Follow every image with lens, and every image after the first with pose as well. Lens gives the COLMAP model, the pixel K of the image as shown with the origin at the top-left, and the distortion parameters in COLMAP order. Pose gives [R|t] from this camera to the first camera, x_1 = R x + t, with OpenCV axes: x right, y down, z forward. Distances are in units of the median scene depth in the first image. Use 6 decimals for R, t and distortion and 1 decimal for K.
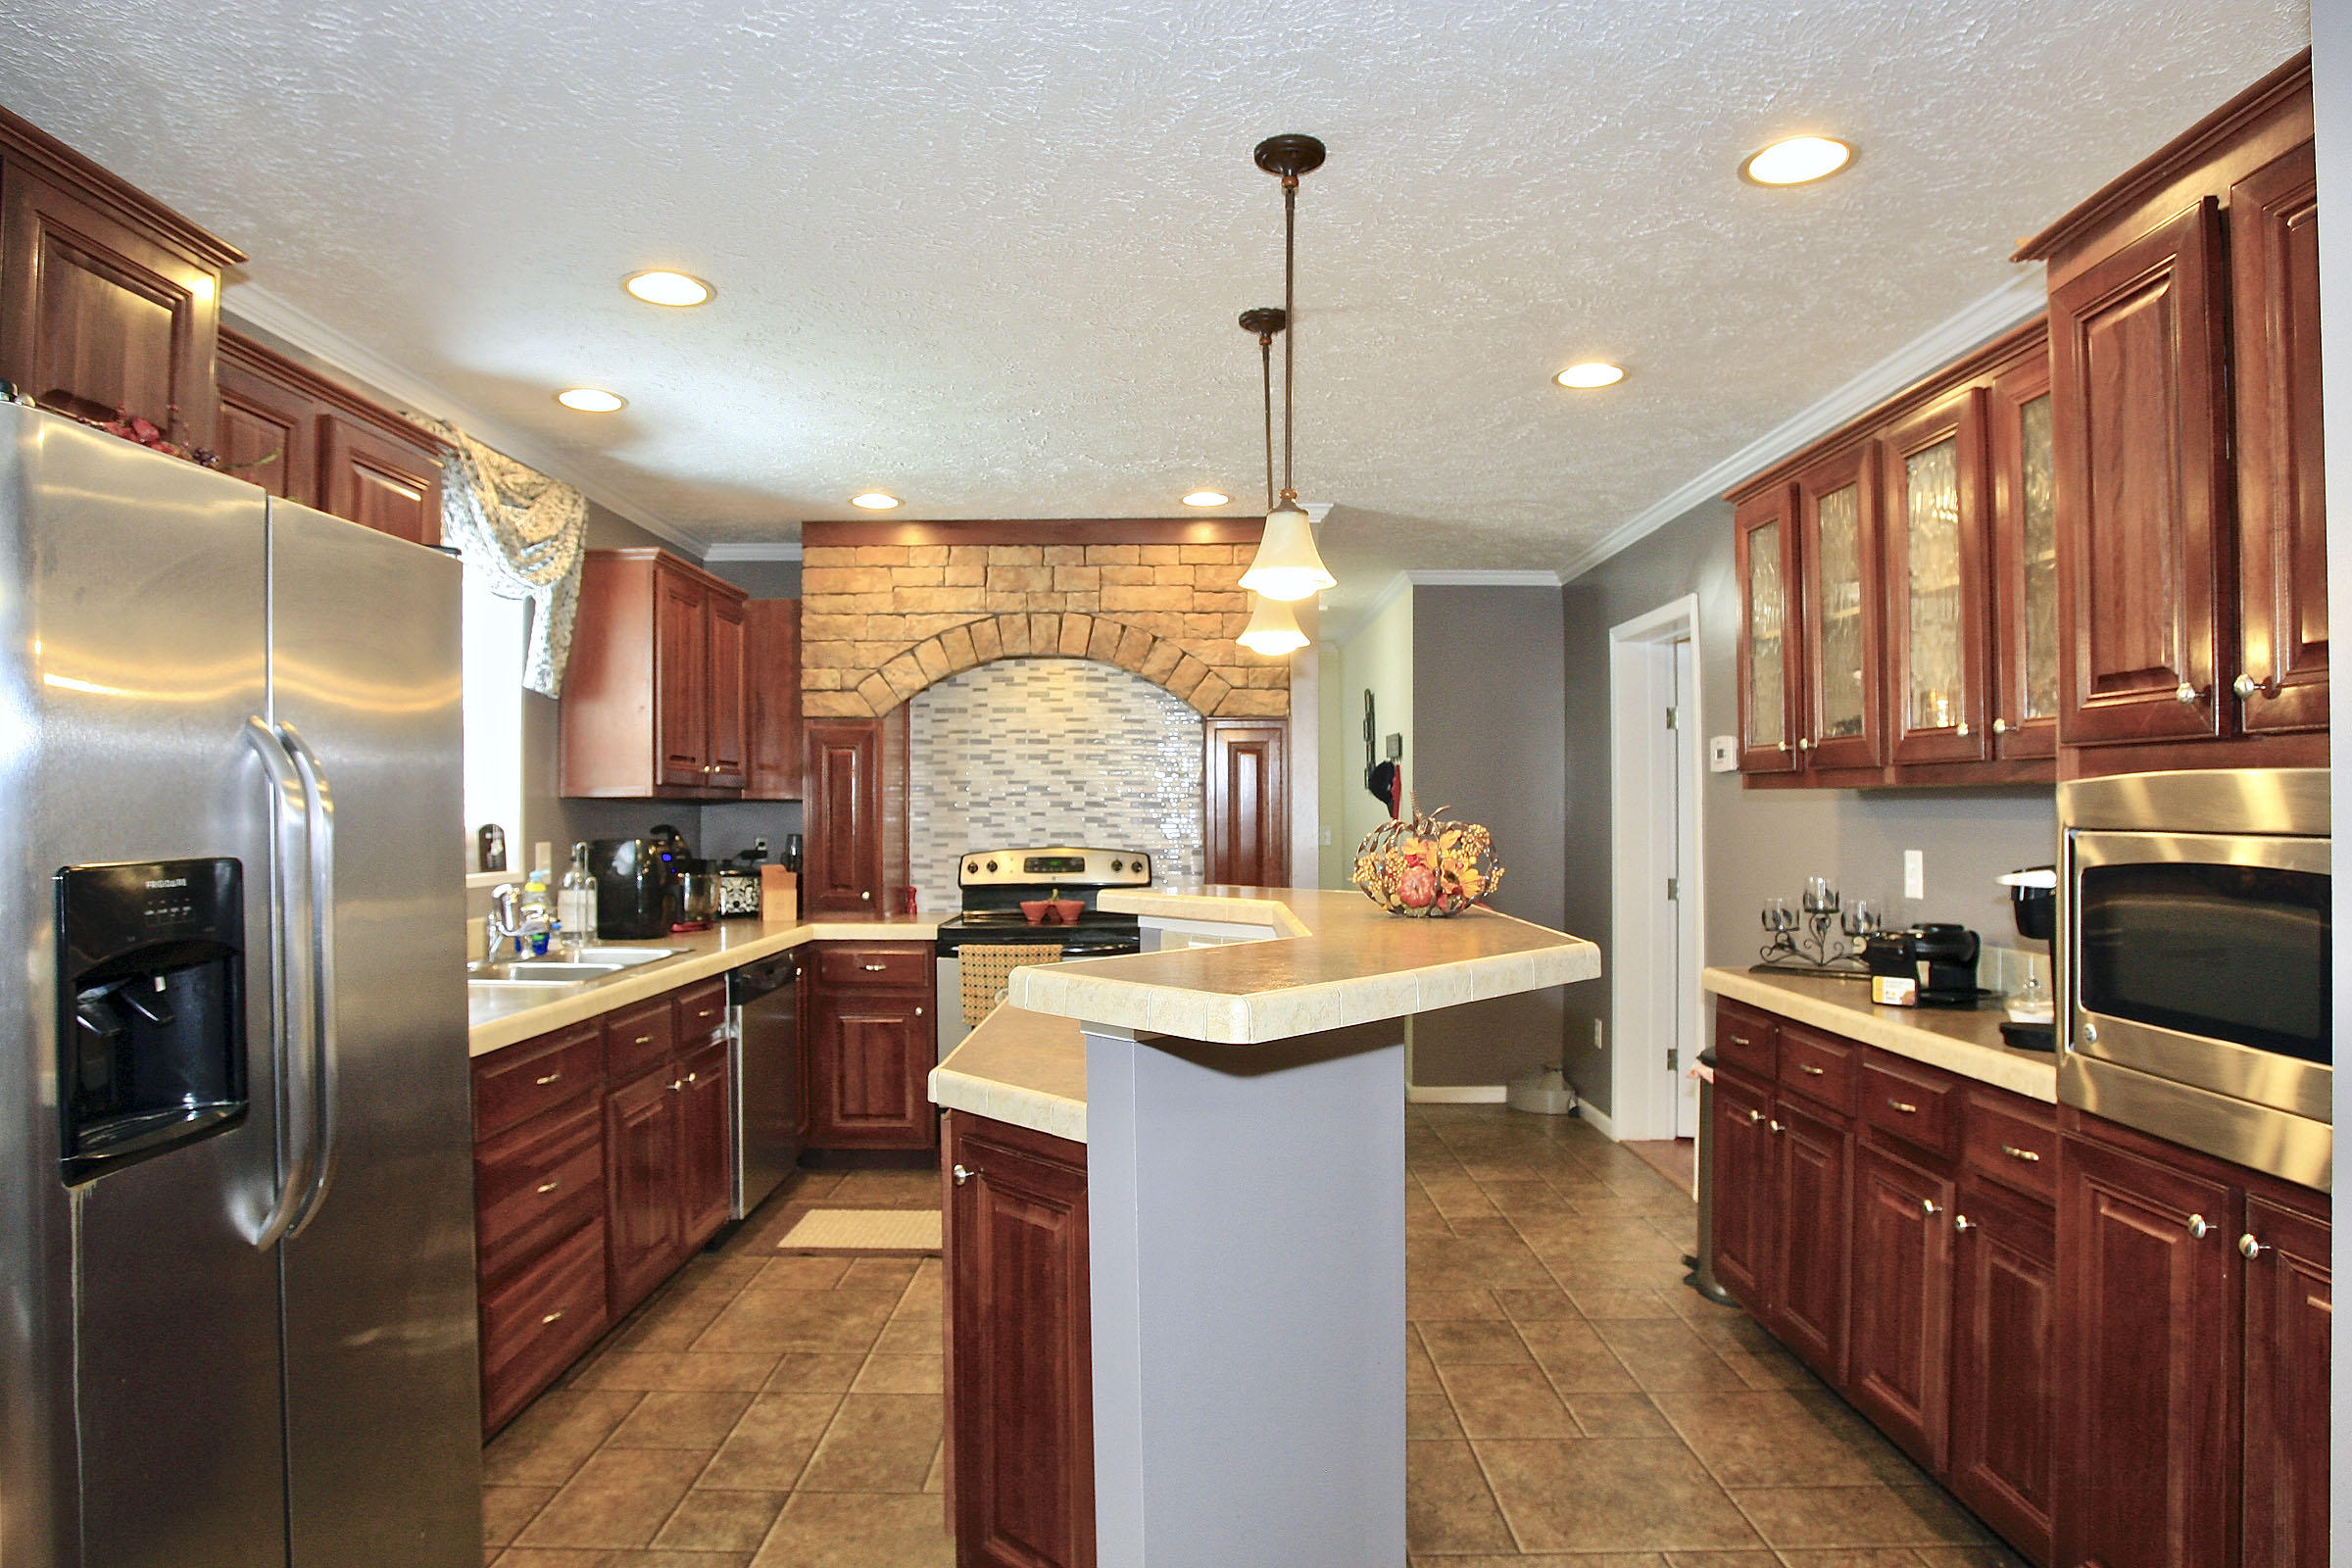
lens RADIAL K [[1374.2, 0, 1176.0], [0, 1374.2, 784.0], [0, 0, 1]] dist [-0.096523, 0.048290]
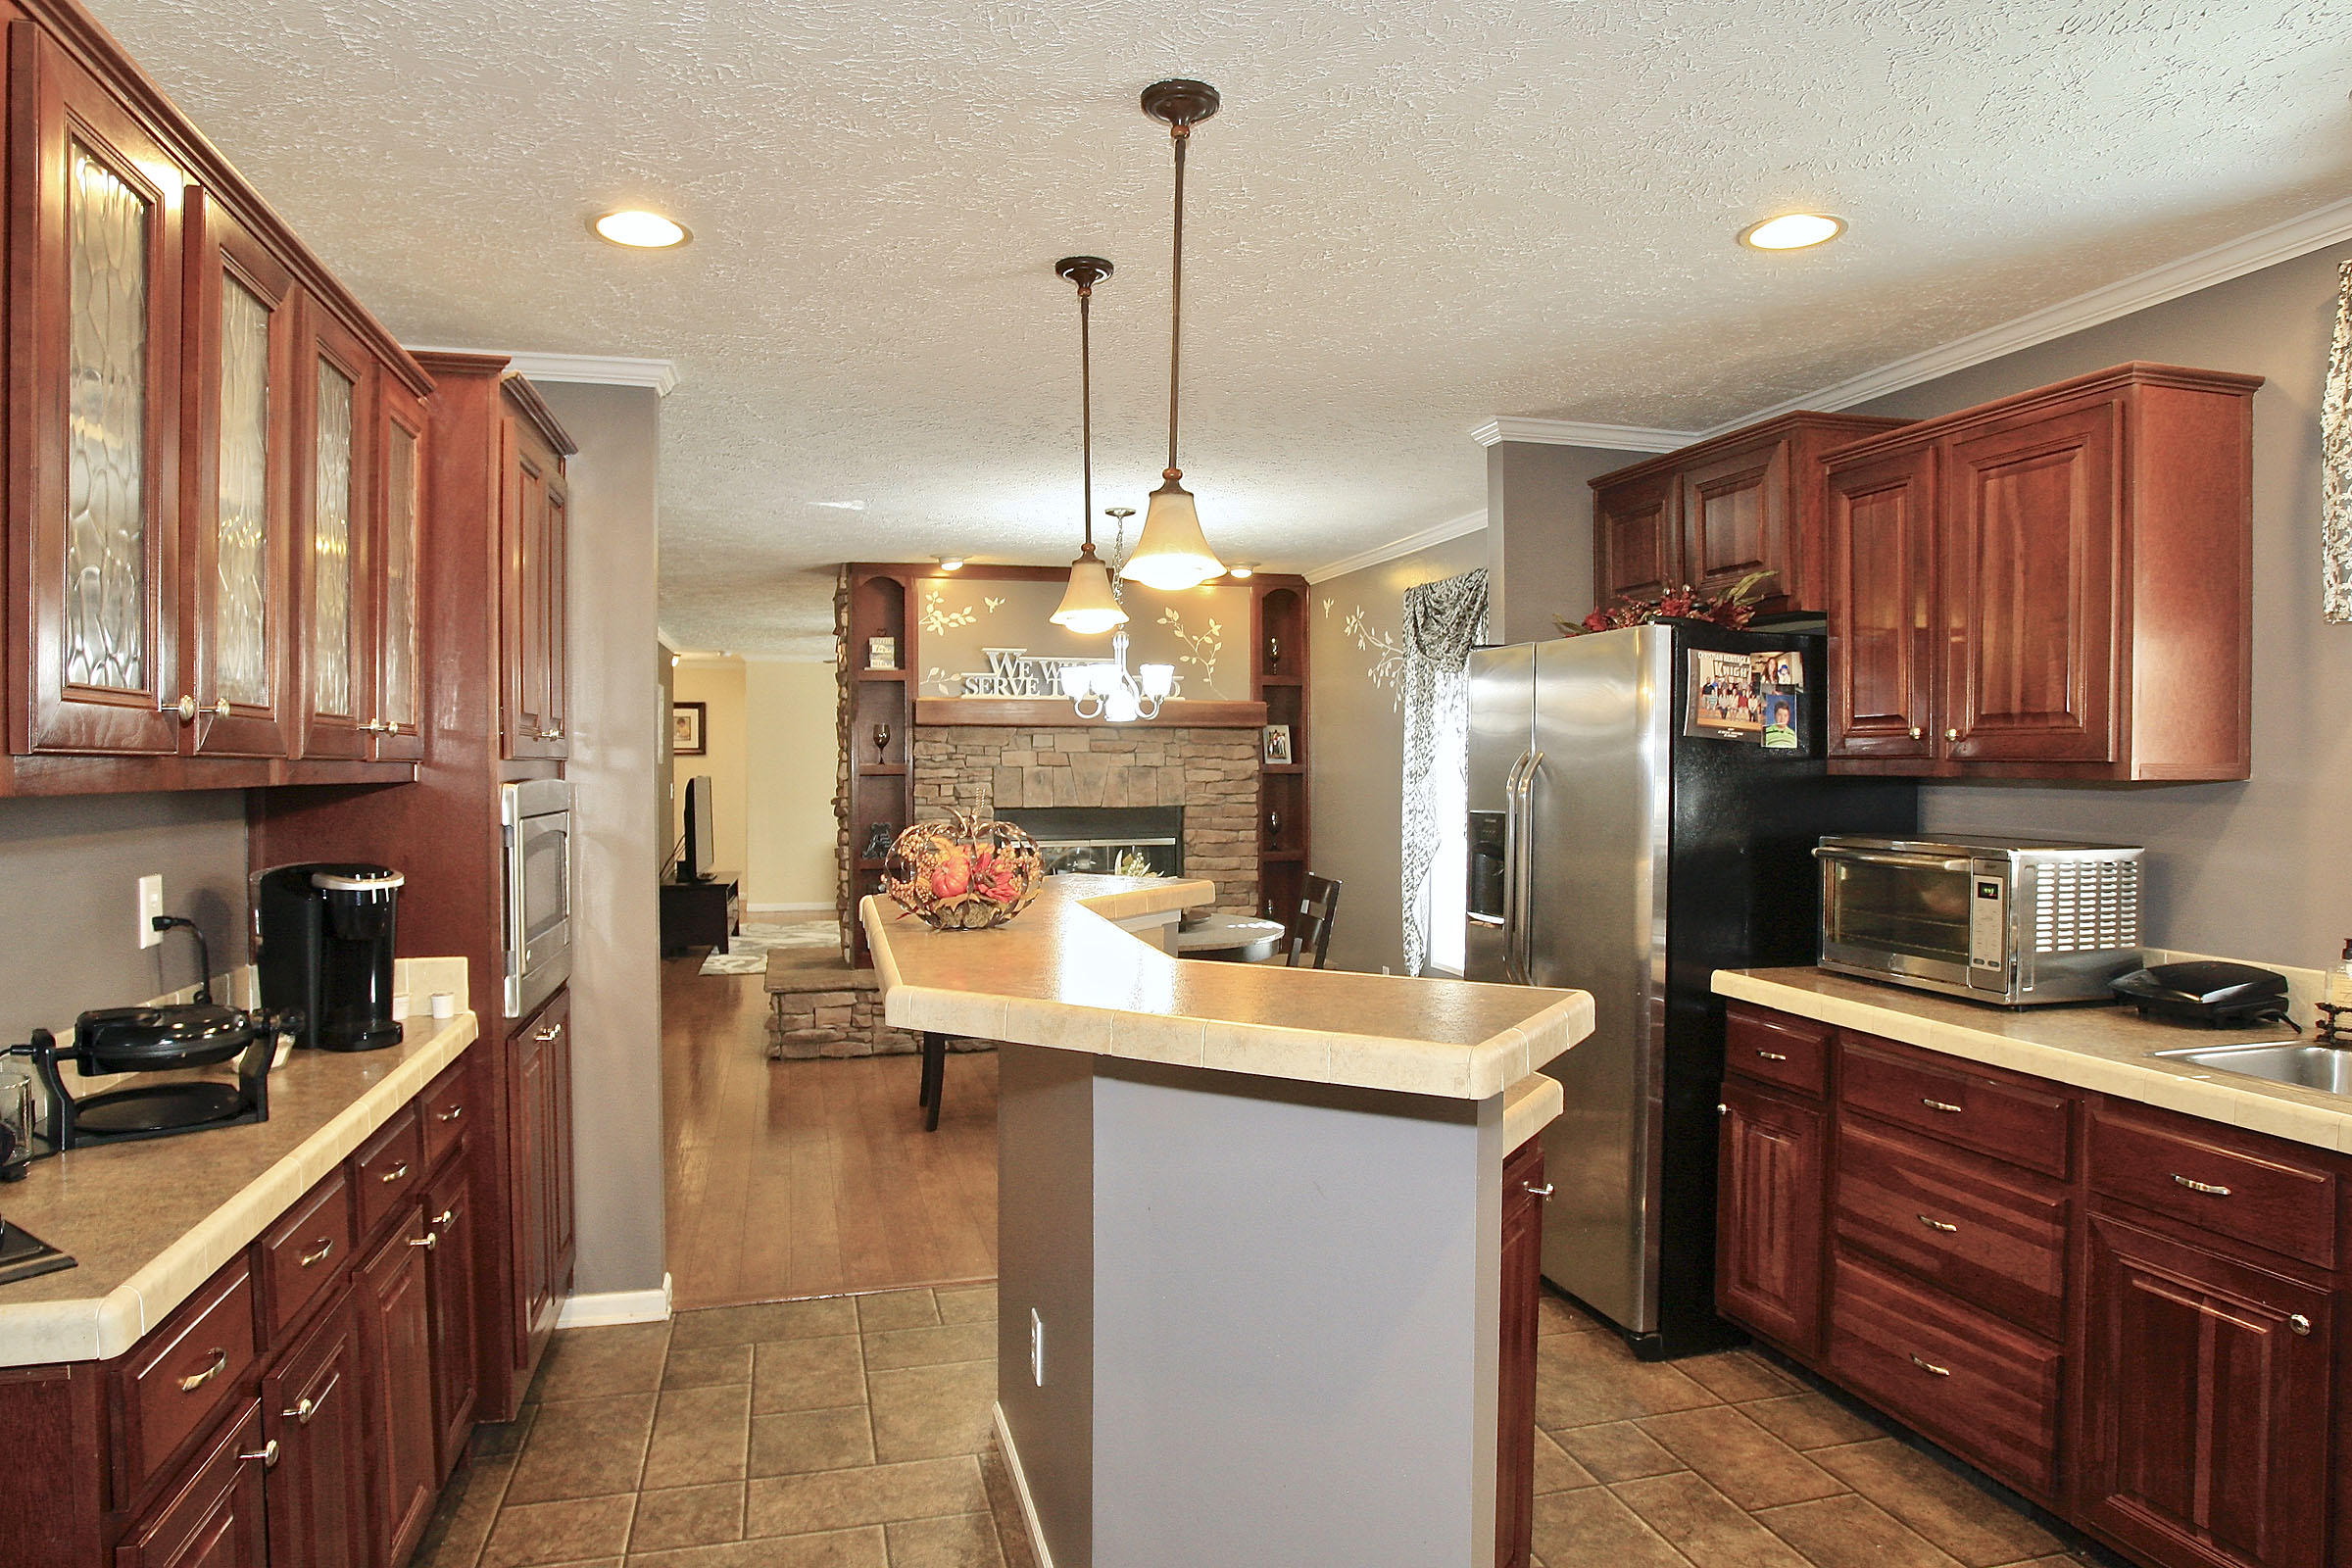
lens RADIAL K [[1423.9, 0, 1176.0], [0, 1423.9, 784.0], [0, 0, 1]] dist [-0.097175, 0.046597]
pose [[-0.965290, 0.010588, -0.260966, 0.147671], [0.011081, 0.999939, -0.000417, -0.000619], [0.260946, -0.003295, -0.965348, 0.979832]]
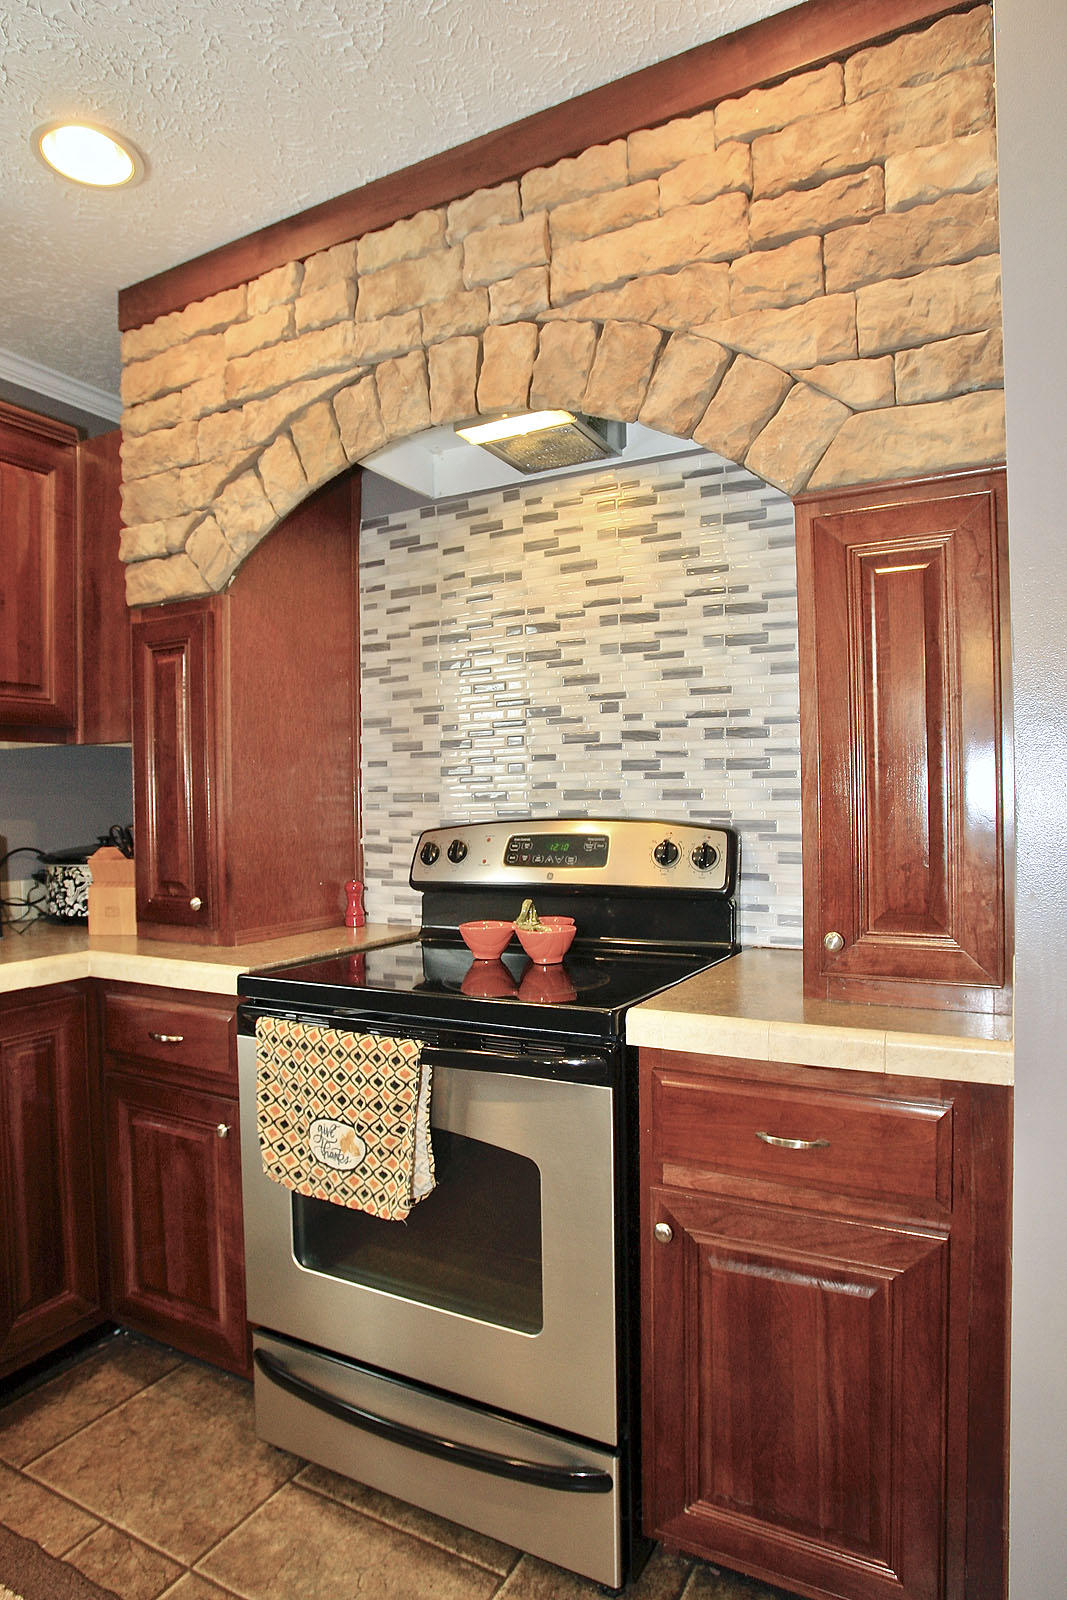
lens RADIAL K [[934.8, 0, 533.5], [0, 934.8, 800.0], [0, 0, 1]] dist [-0.096523, 0.048290]
pose [[0.877365, -0.011571, -0.479684, 0.084576], [0.024793, 0.999467, 0.021238, 0.033557], [0.479182, -0.030526, 0.877184, 0.723655]]
